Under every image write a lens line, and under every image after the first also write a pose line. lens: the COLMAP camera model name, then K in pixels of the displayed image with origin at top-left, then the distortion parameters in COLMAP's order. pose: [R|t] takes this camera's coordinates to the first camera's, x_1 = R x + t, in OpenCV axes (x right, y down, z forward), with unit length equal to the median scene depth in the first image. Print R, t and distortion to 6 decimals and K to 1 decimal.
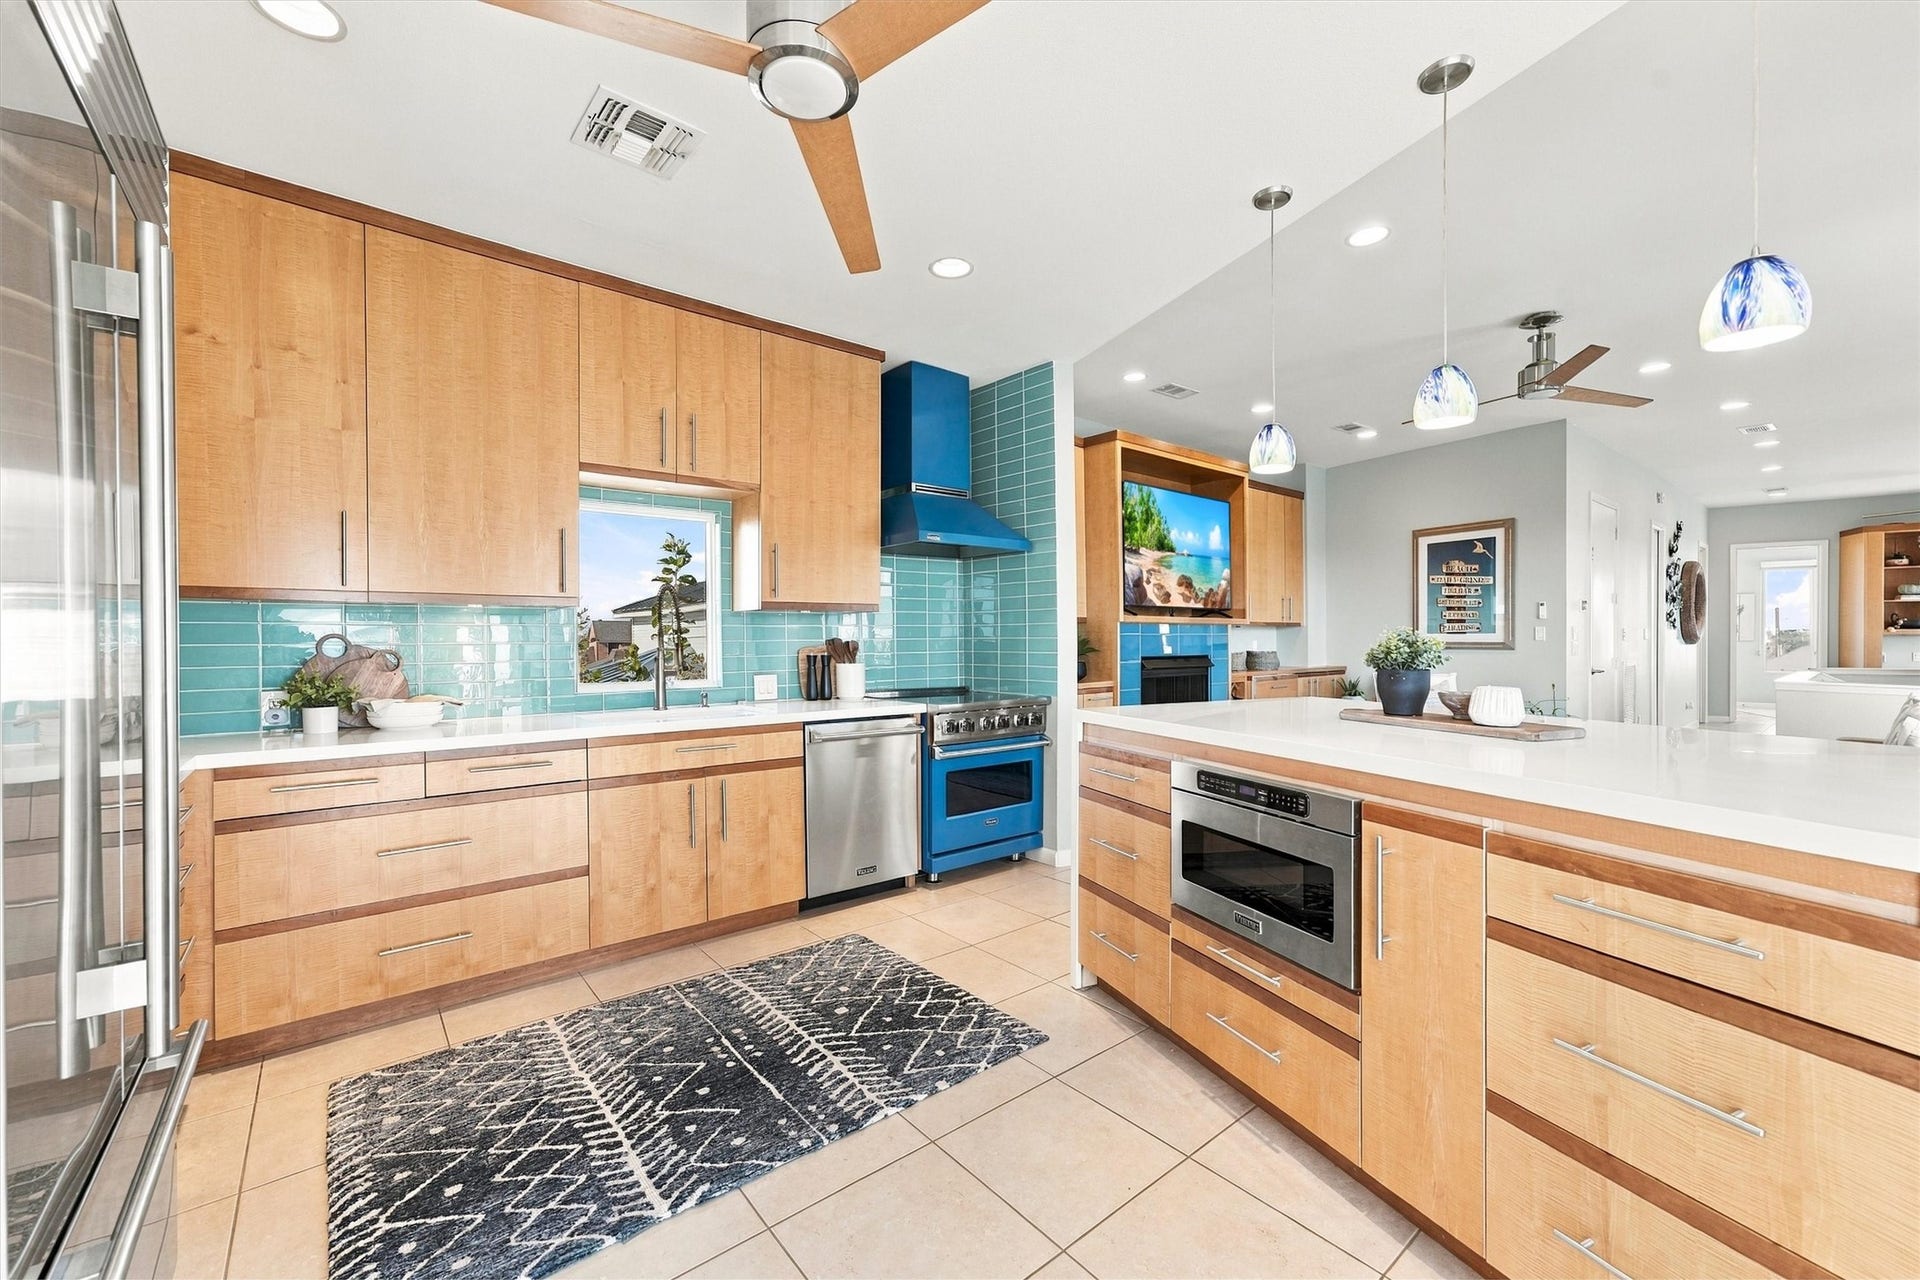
lens RADIAL K [[766.0, 0, 959.6], [0, 766.0, 644.4], [0, 0, 1]] dist [-0.028852, 0.015857]
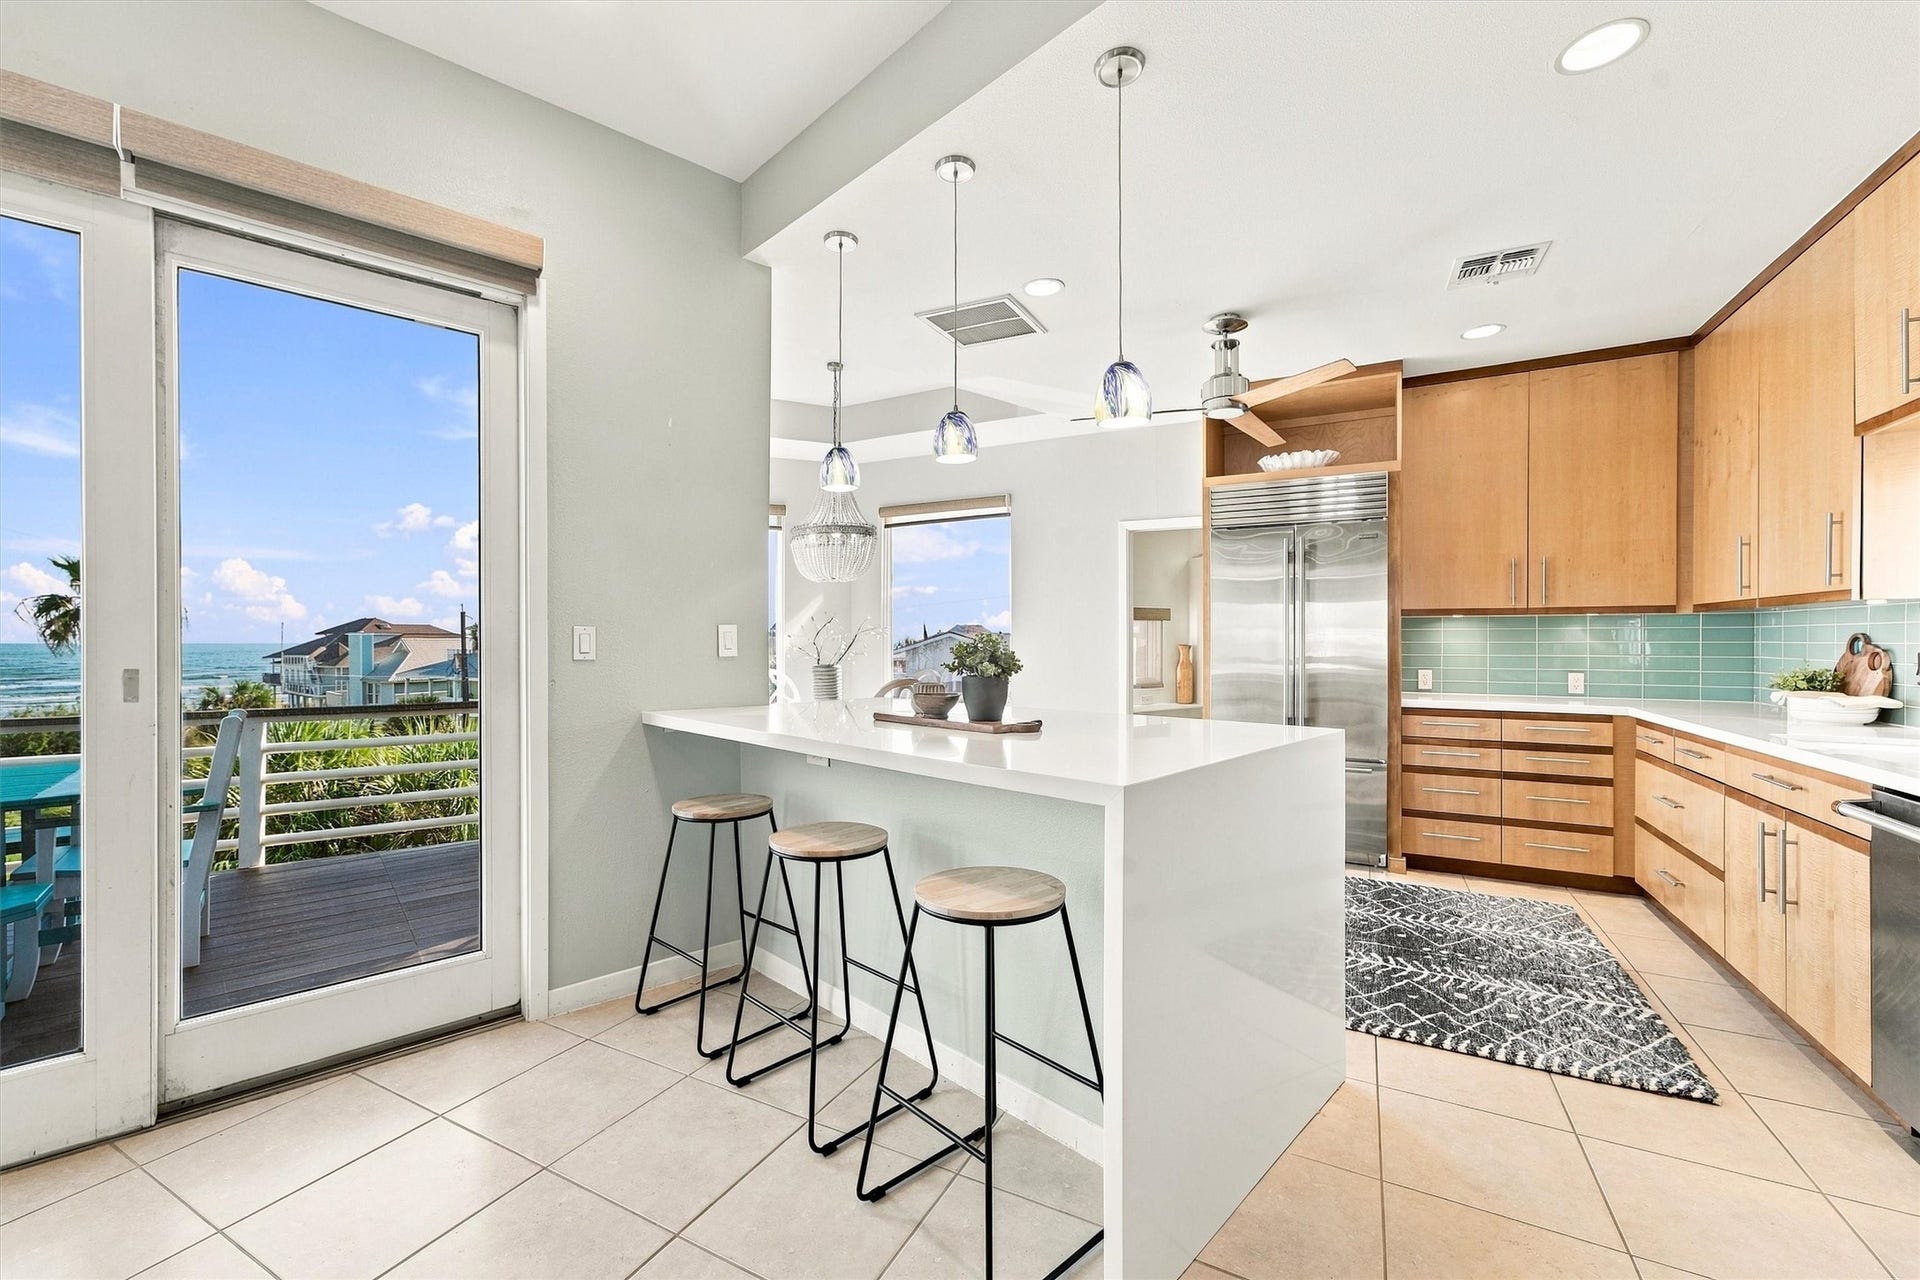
lens RADIAL K [[766.0, 0, 959.6], [0, 766.0, 644.4], [0, 0, 1]] dist [-0.028852, 0.015857]
pose [[-0.921271, 0.006660, -0.388864, 0.884935], [0.001663, 0.999912, 0.013184, -0.015383], [0.388918, 0.011499, -0.921201, 1.696673]]
